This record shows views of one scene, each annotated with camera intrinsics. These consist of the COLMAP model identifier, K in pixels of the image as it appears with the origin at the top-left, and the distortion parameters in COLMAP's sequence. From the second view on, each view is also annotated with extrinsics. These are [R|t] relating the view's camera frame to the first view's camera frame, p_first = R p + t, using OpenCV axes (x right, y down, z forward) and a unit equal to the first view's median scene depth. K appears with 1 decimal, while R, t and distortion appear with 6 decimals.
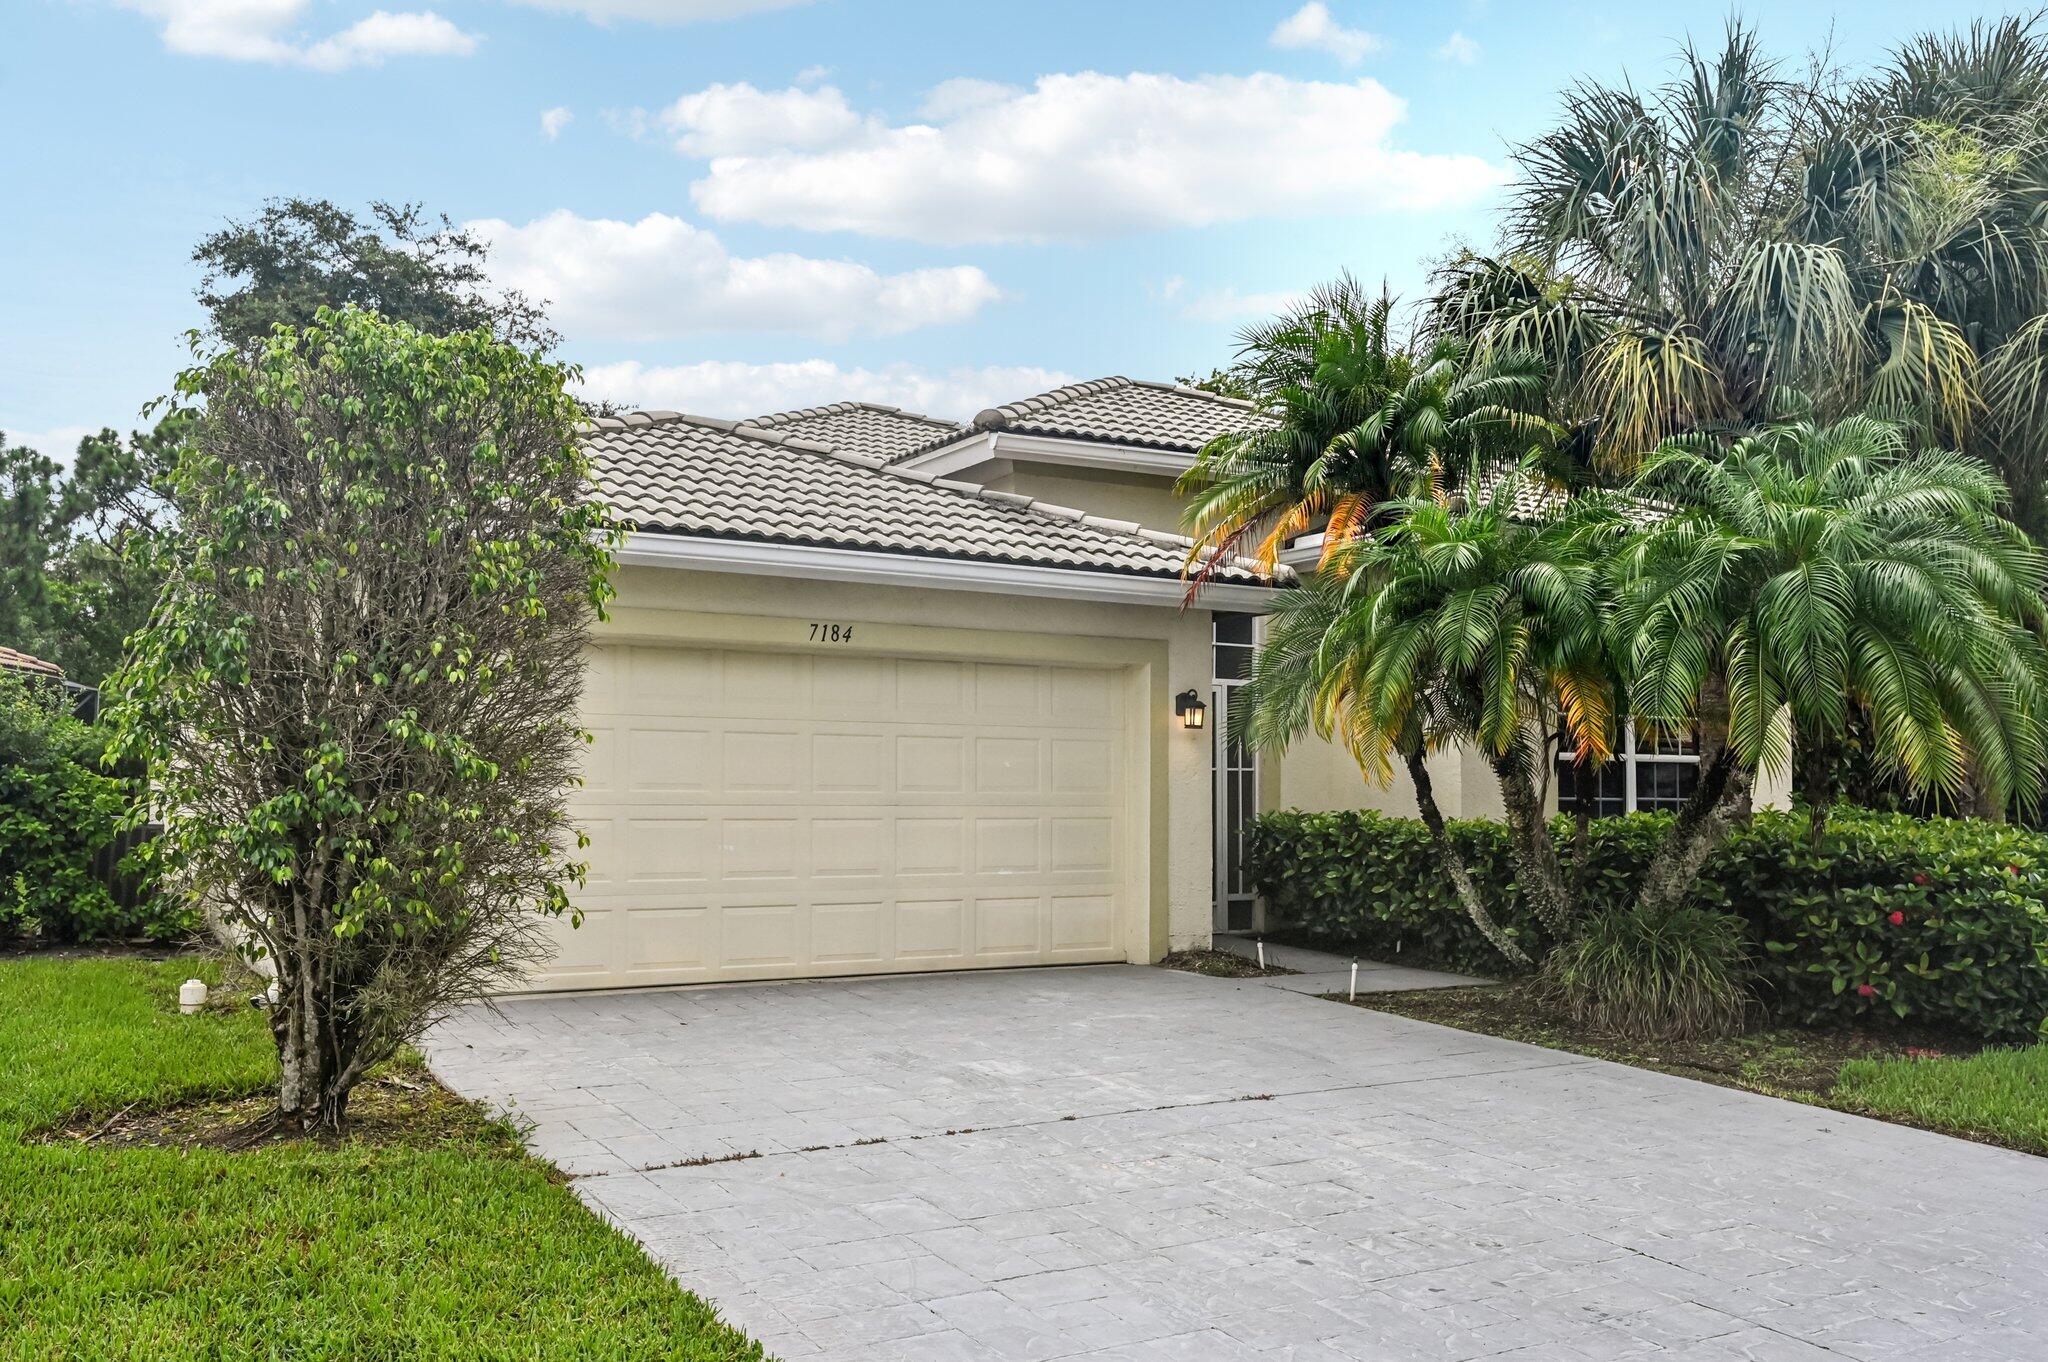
lens RADIAL K [[1604.9, 0, 1022.5], [0, 1604.9, 730.3], [0, 0, 1]] dist [-0.001873, -0.004259]
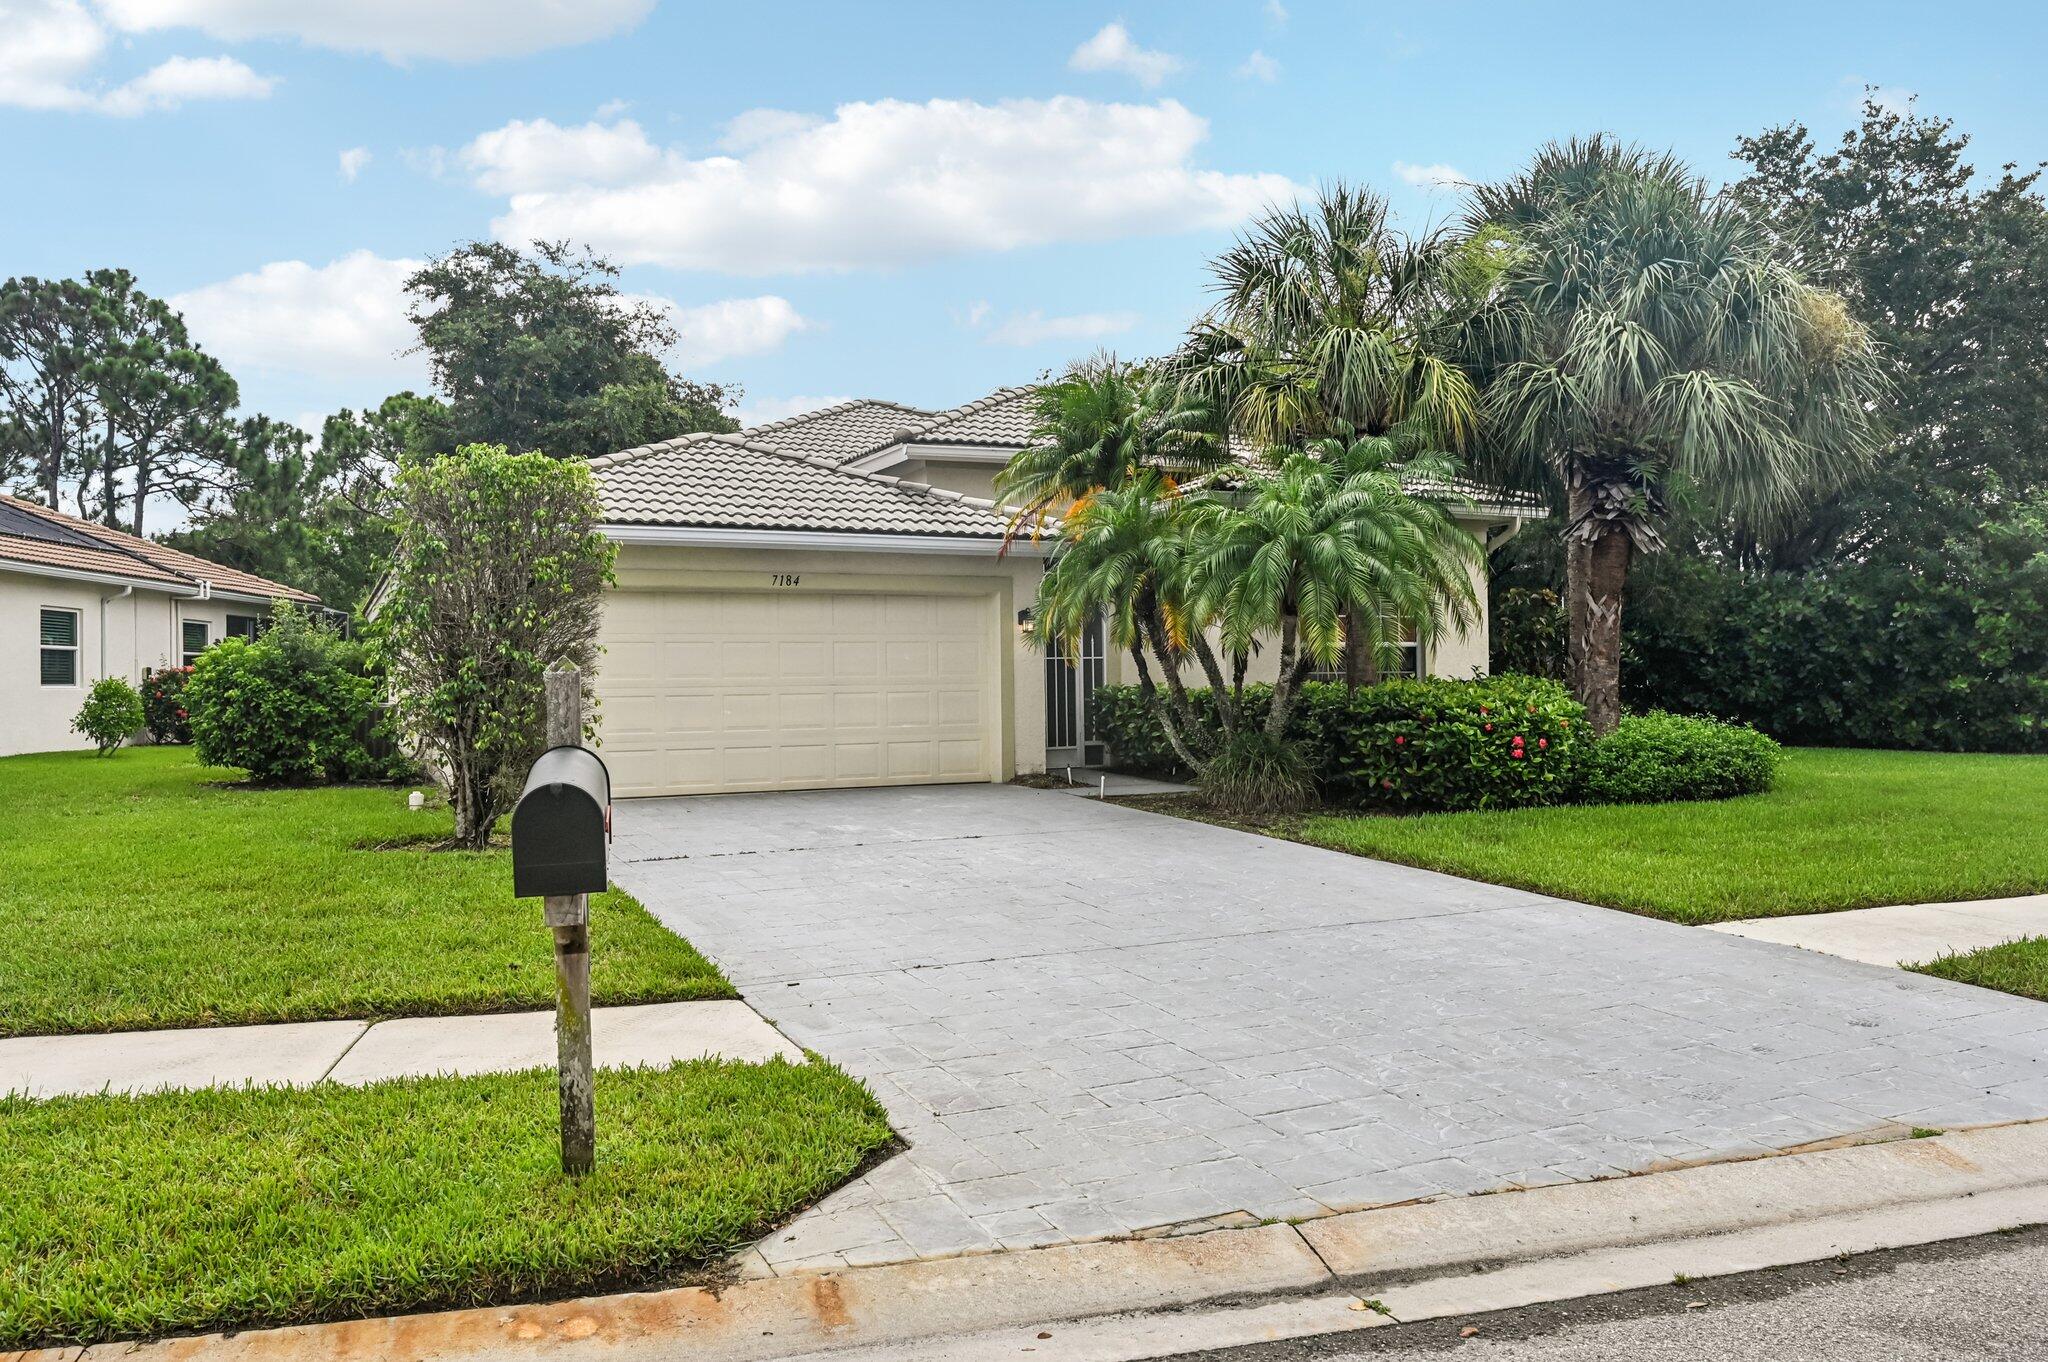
lens RADIAL K [[1401.4, 0, 1024.0], [0, 1401.4, 681.0], [0, 0, 1]] dist [-0.001904, 0.000888]
pose [[0.997240, -0.018875, -0.071803, 0.189931], [0.021741, 0.998989, 0.039345, -0.007767], [0.070988, -0.040797, 0.996643, -0.349458]]
